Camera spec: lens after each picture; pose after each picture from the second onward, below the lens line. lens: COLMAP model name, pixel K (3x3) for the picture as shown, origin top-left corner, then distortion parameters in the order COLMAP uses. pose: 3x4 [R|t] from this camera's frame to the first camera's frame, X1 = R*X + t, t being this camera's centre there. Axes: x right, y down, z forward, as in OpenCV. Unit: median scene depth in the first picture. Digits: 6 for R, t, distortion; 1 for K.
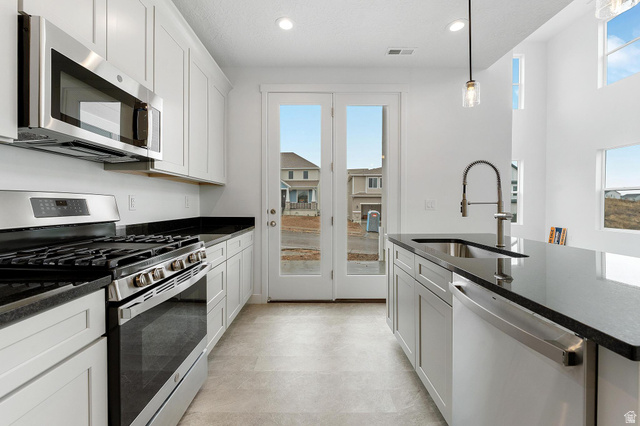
lens RADIAL K [[262.5, 0, 319.0], [0, 262.5, 208.4], [0, 0, 1]] dist [0.000007, -0.000163]
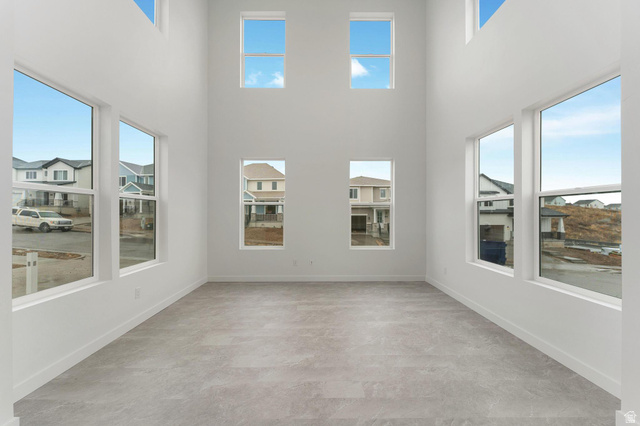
lens RADIAL K [[253.6, 0, 317.9], [0, 253.6, 213.9], [0, 0, 1]] dist [0.000255, 0.000040]
pose [[0.999966, -0.003398, 0.007495, 0.114370], [0.003539, 0.999816, -0.018854, -0.004139], [-0.007430, 0.018880, 0.999794, 0.062569]]
